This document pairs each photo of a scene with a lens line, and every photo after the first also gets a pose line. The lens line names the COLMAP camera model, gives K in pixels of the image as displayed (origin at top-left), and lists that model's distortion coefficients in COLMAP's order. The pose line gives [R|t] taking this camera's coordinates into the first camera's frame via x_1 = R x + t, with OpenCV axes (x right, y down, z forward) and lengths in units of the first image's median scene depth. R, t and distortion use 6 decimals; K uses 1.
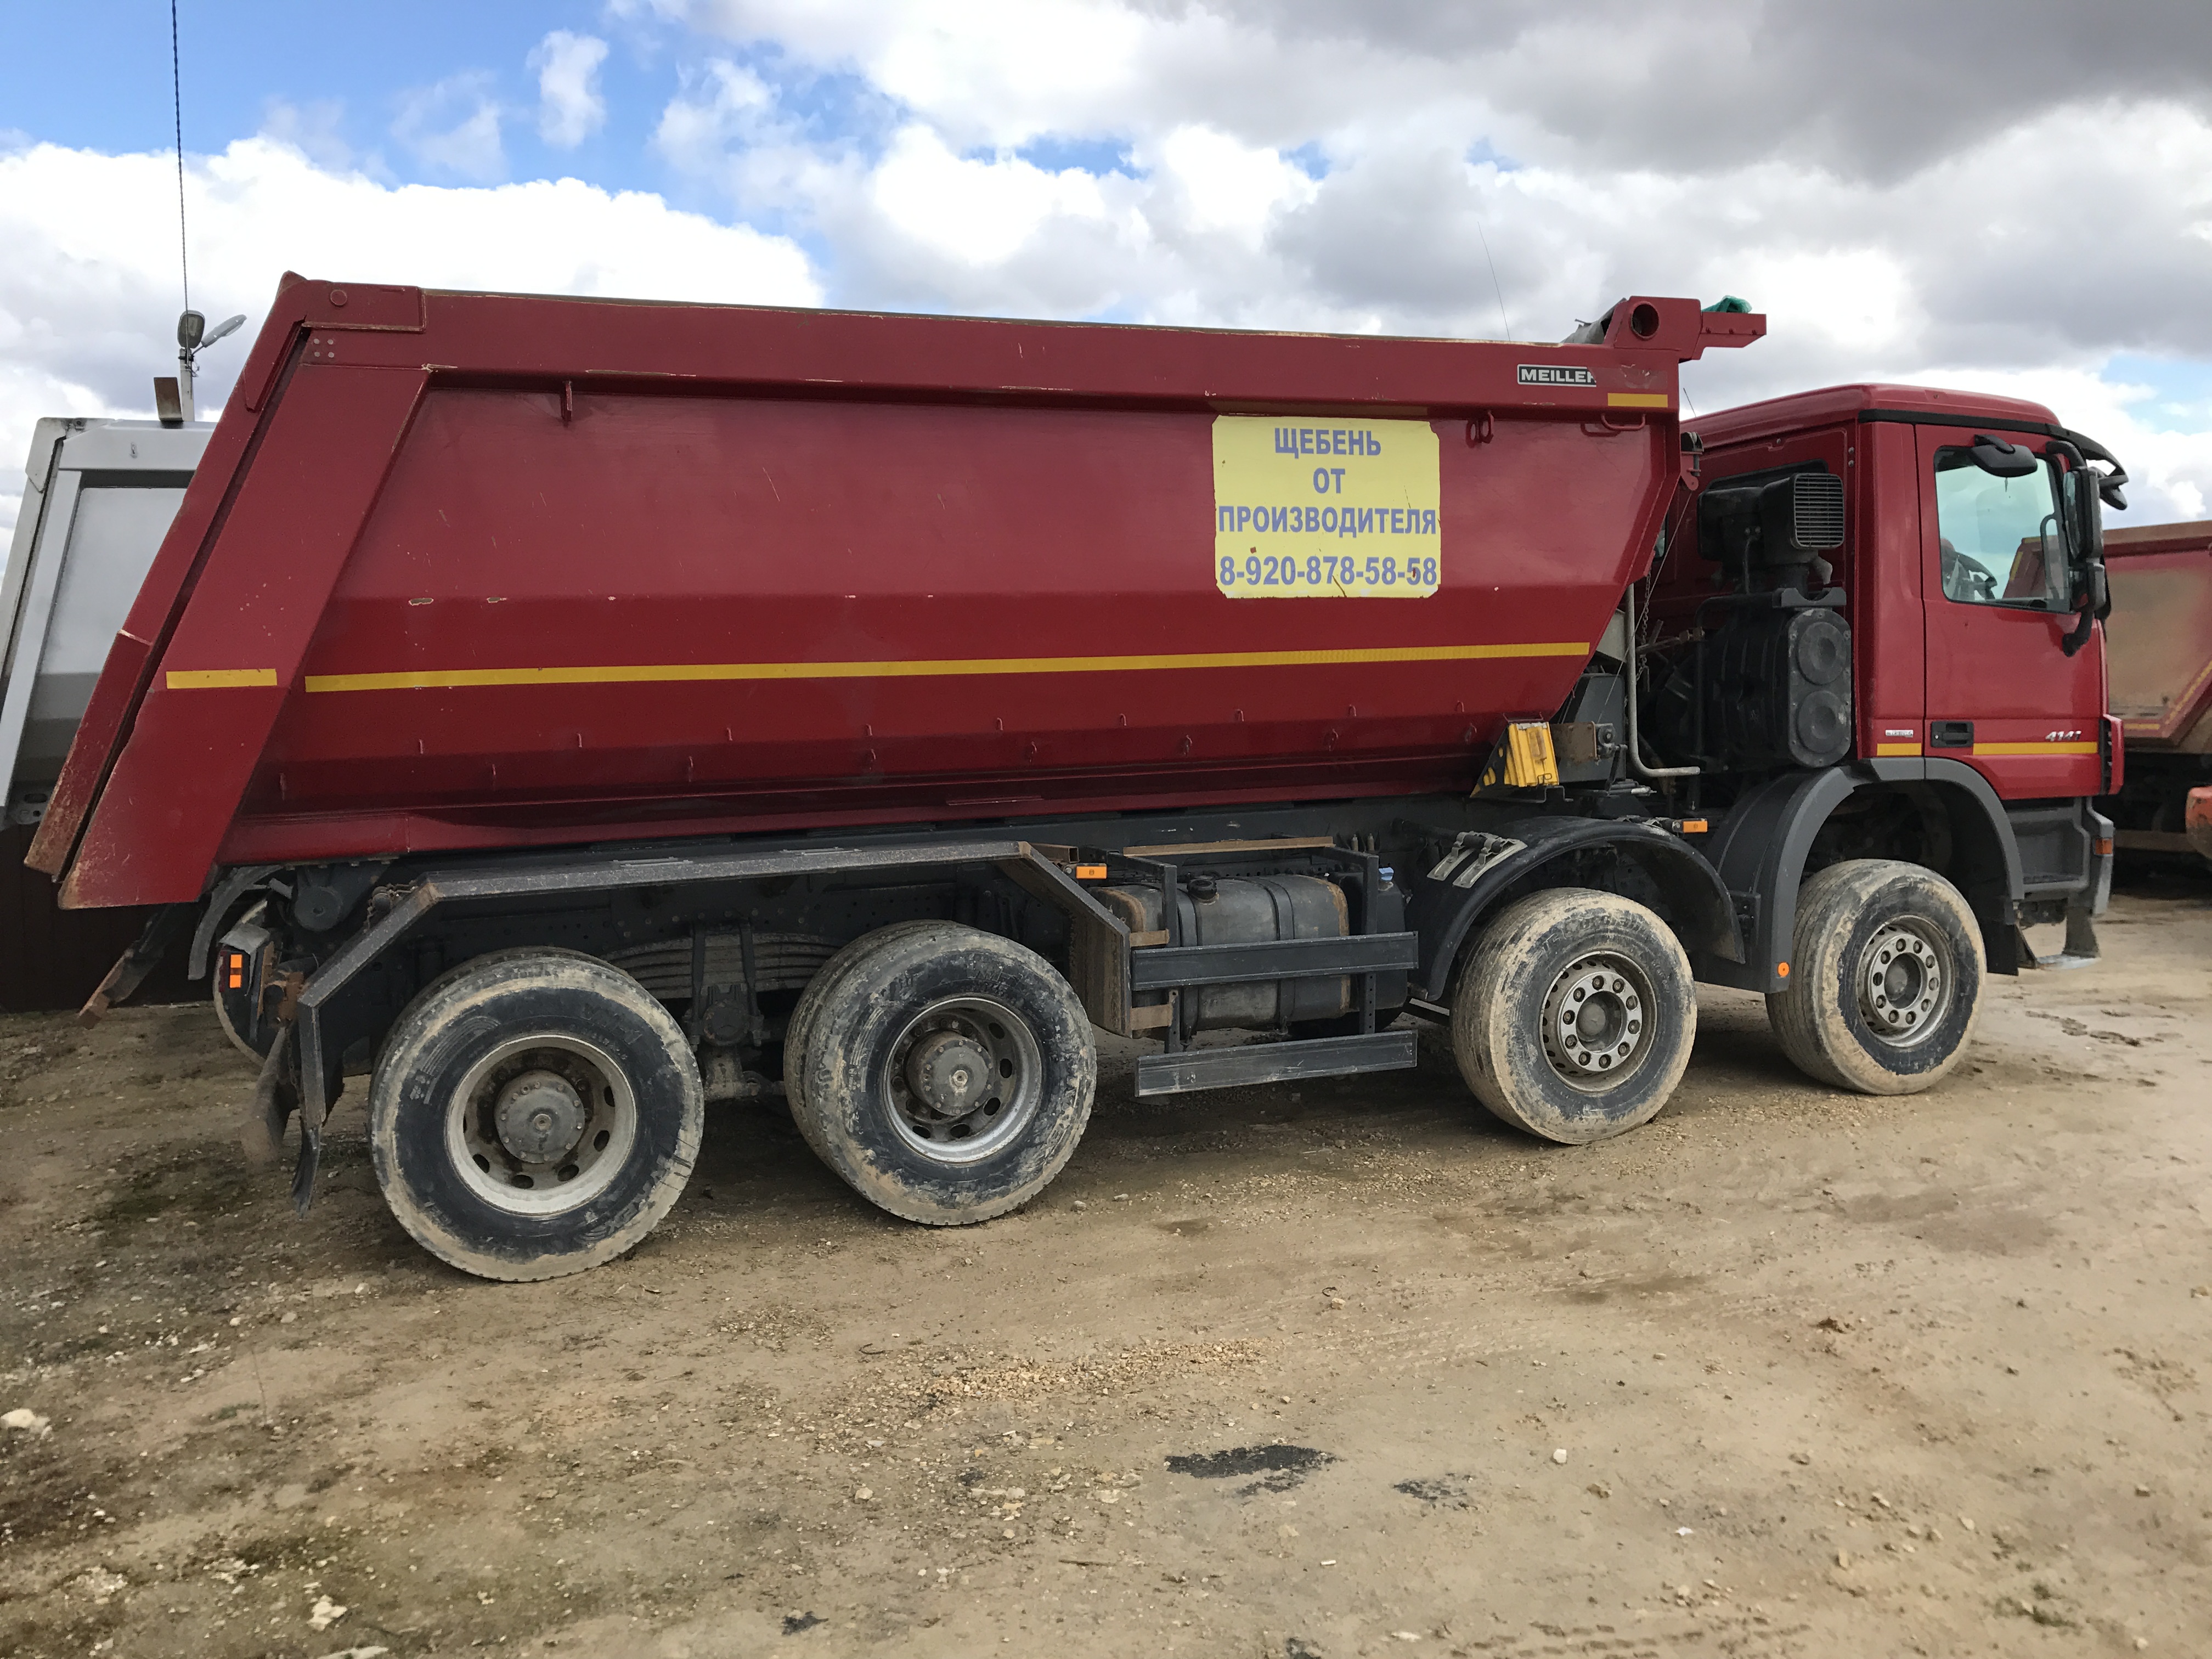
lens RADIAL K [[1814.1, 0, 1106.0], [0, 1814.1, 829.5], [0, 0, 1]] dist [0.056075, -0.127848]
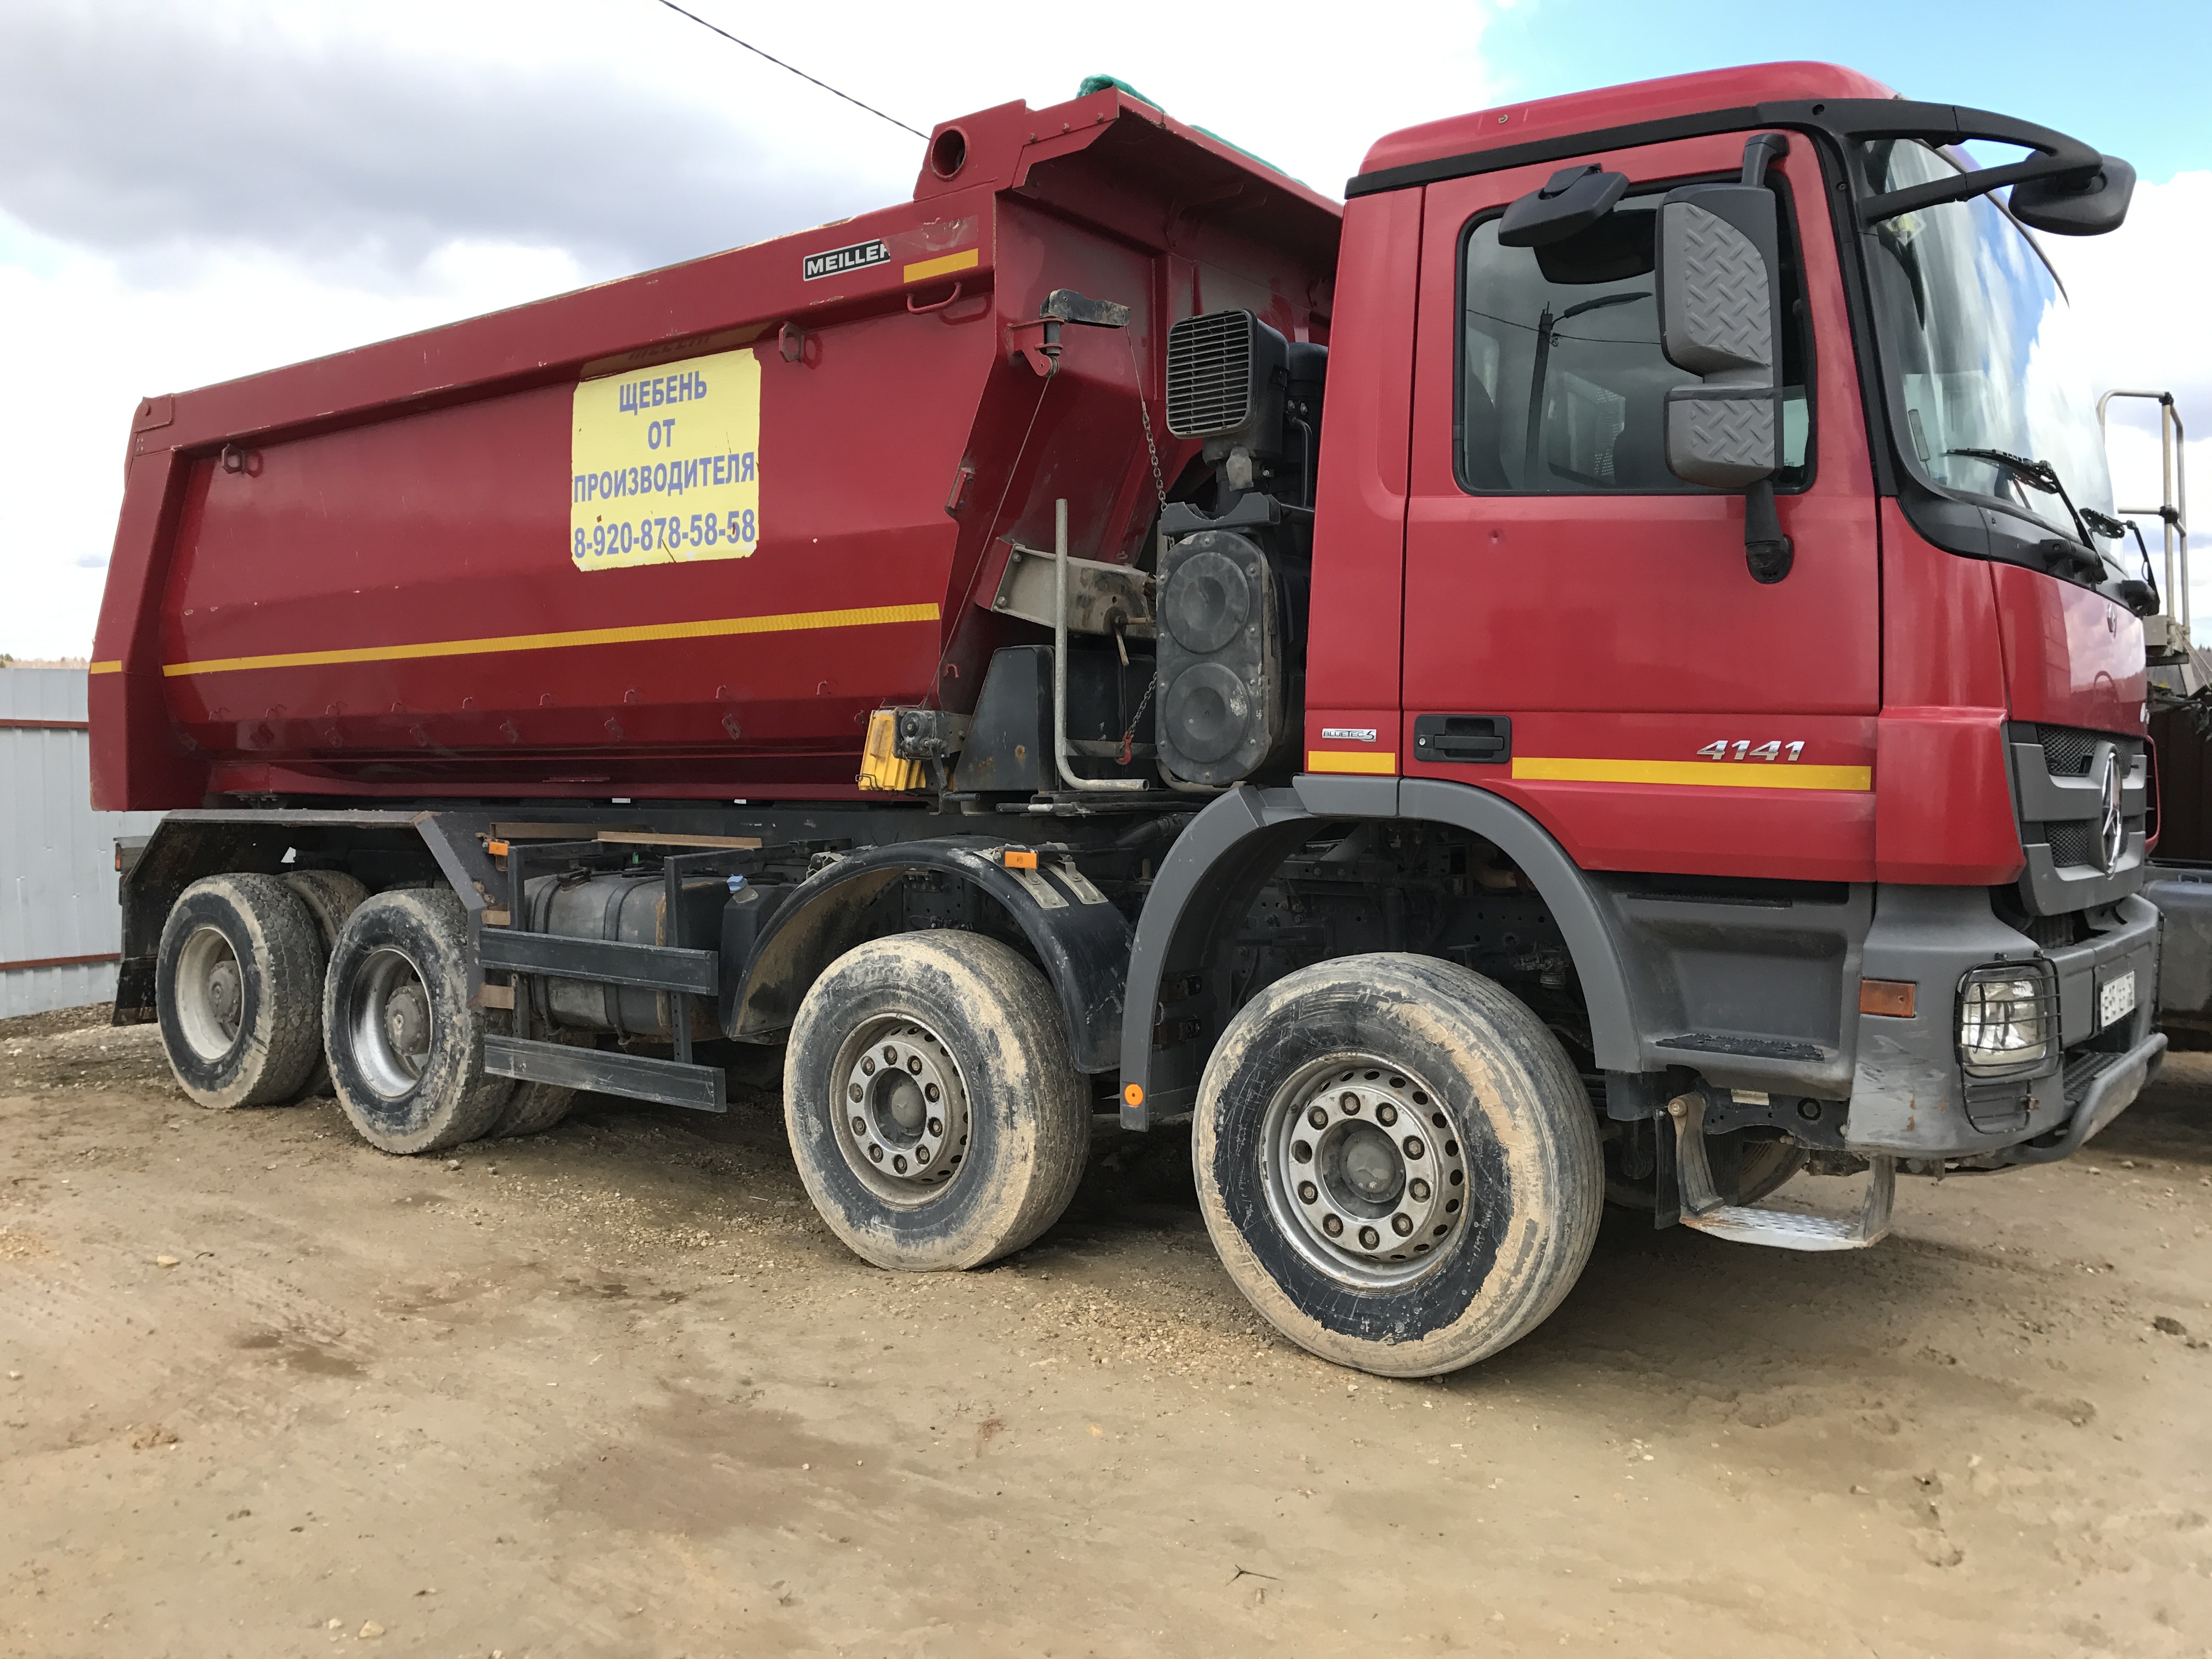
lens RADIAL K [[1814.1, 0, 1106.0], [0, 1814.1, 829.5], [0, 0, 1]] dist [0.056075, -0.127848]
pose [[0.528833, 0.054535, -0.846972, 1.003692], [-0.080649, 0.996647, 0.013817, -0.027612], [0.844885, 0.061001, 0.531458, 0.715922]]
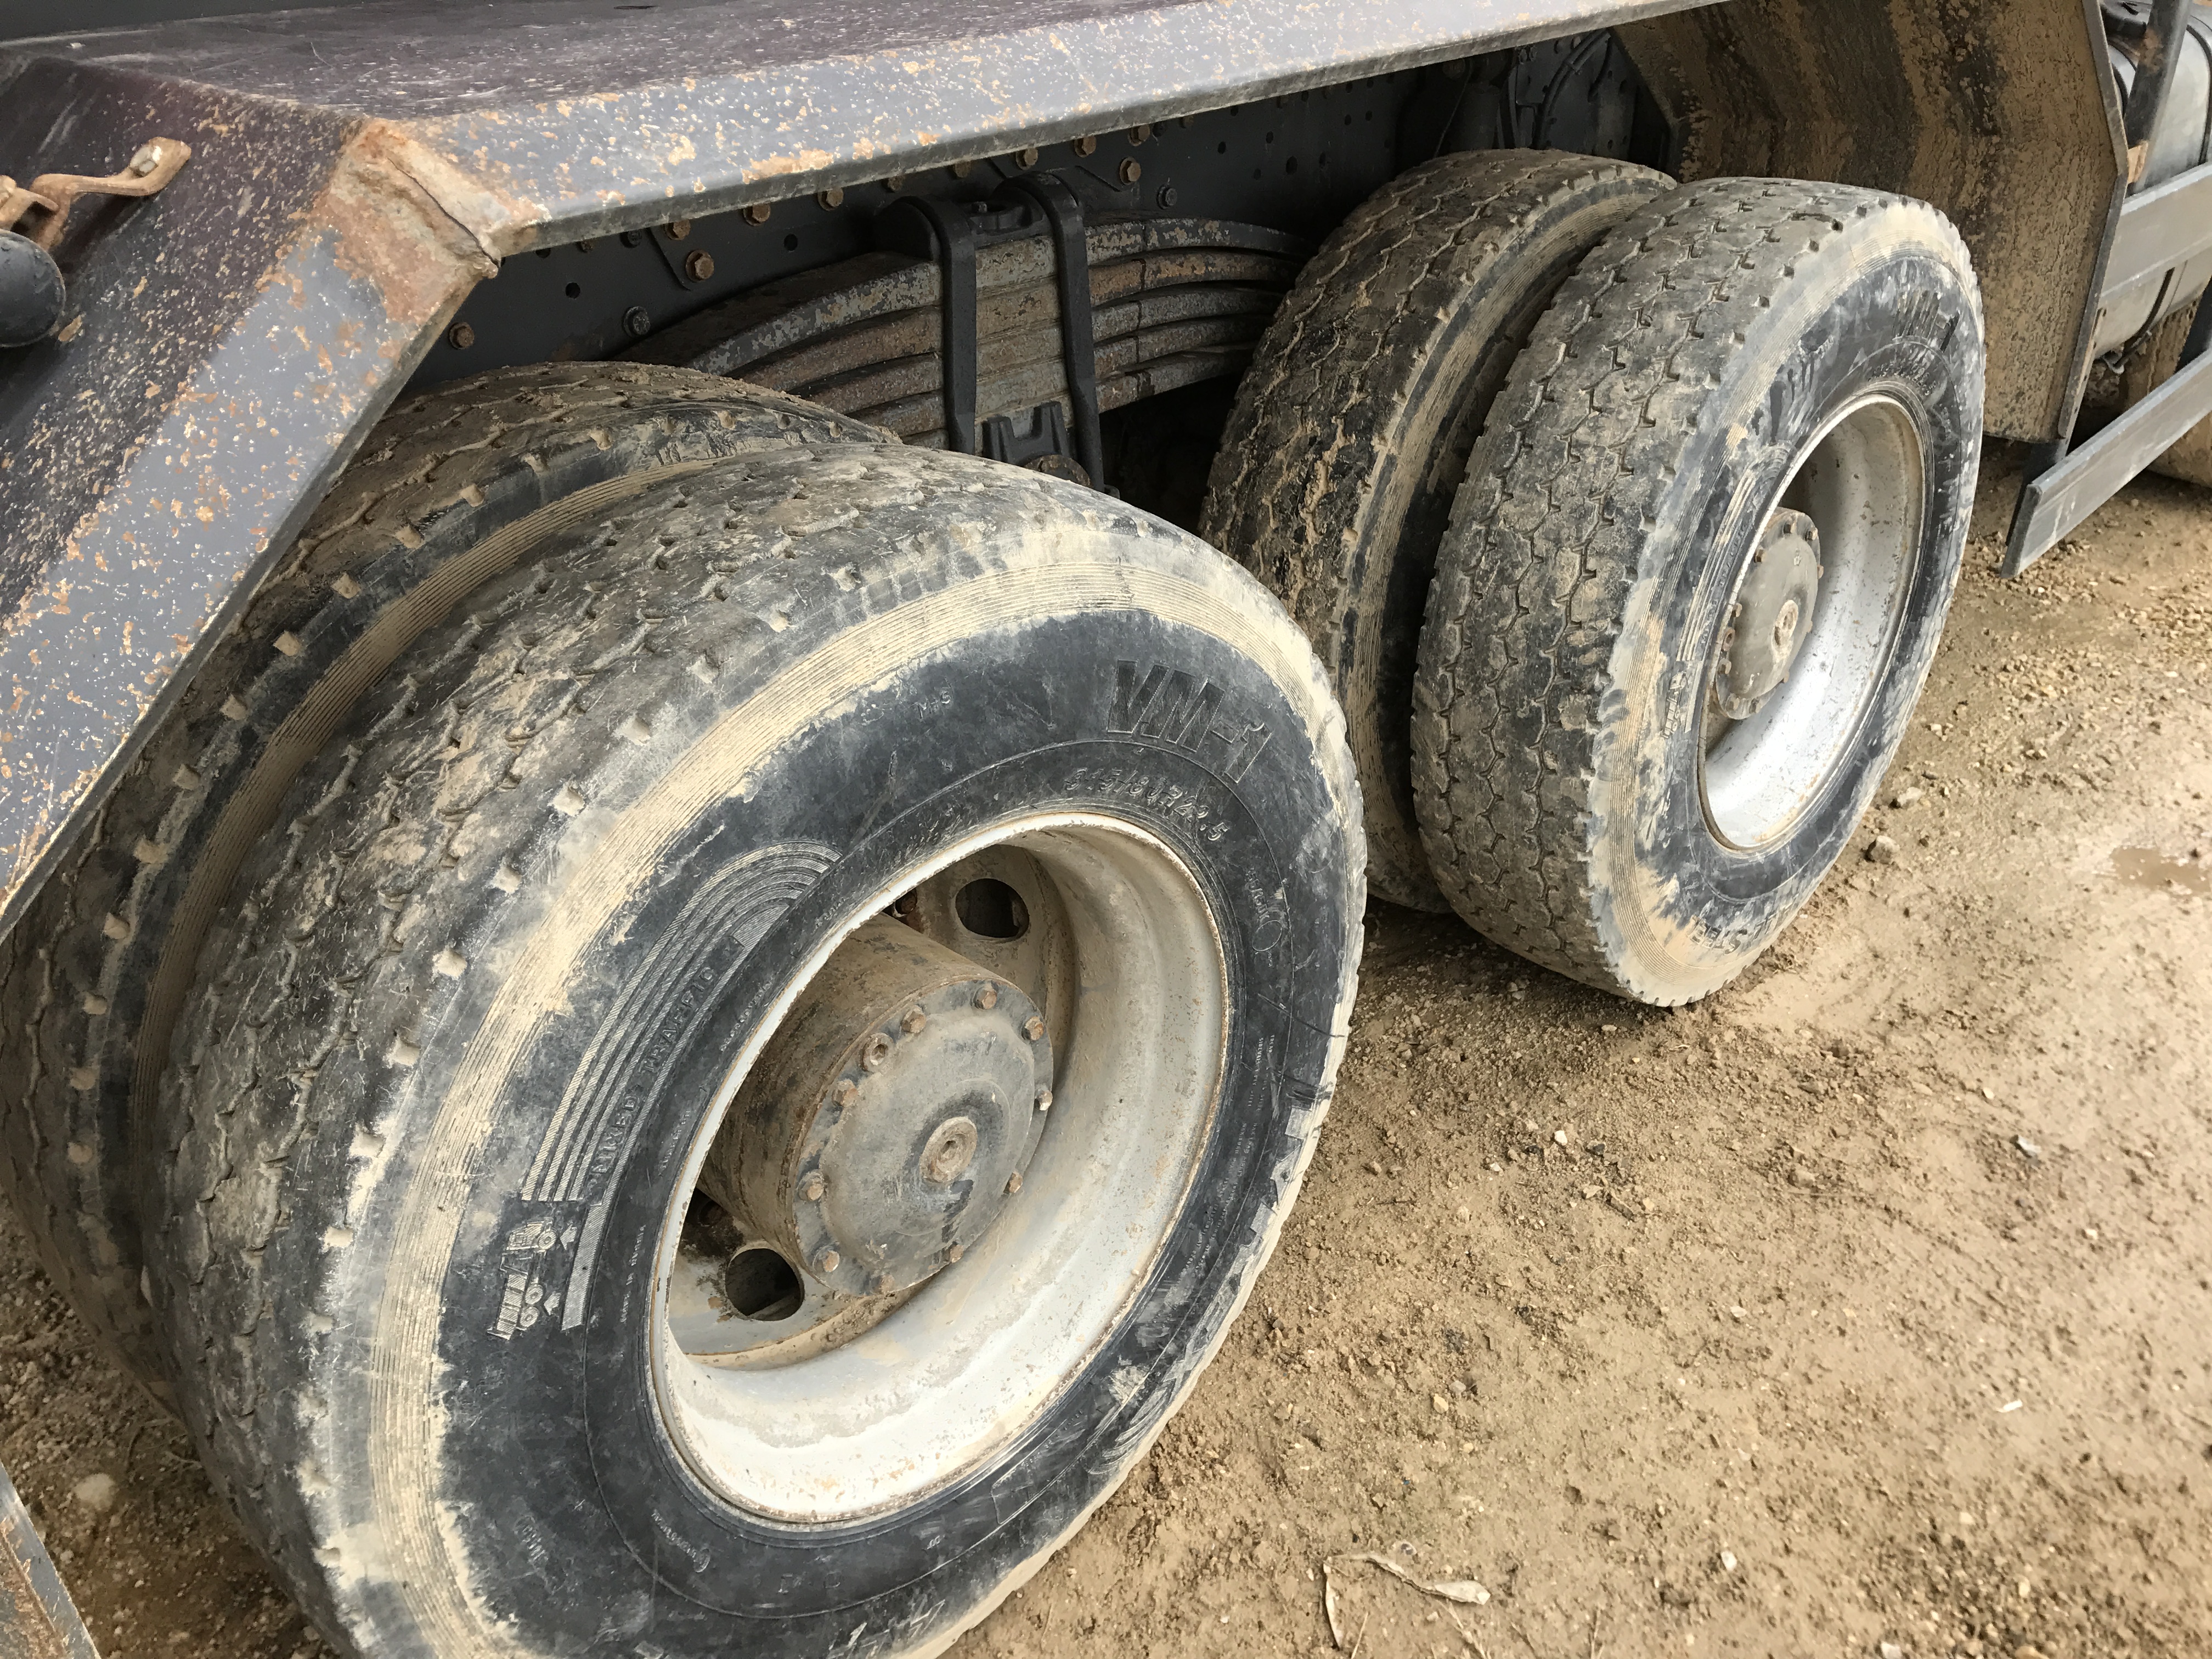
lens RADIAL K [[1779.1, 0, 1107.2], [0, 1779.1, 795.9], [0, 0, 1]] dist [0.004134, -0.001571]
pose [[0.898227, -0.194694, 0.394060, -0.326374], [0.008849, 0.904372, 0.426654, 0.015088], [-0.439444, -0.379745, 0.814053, 0.712163]]
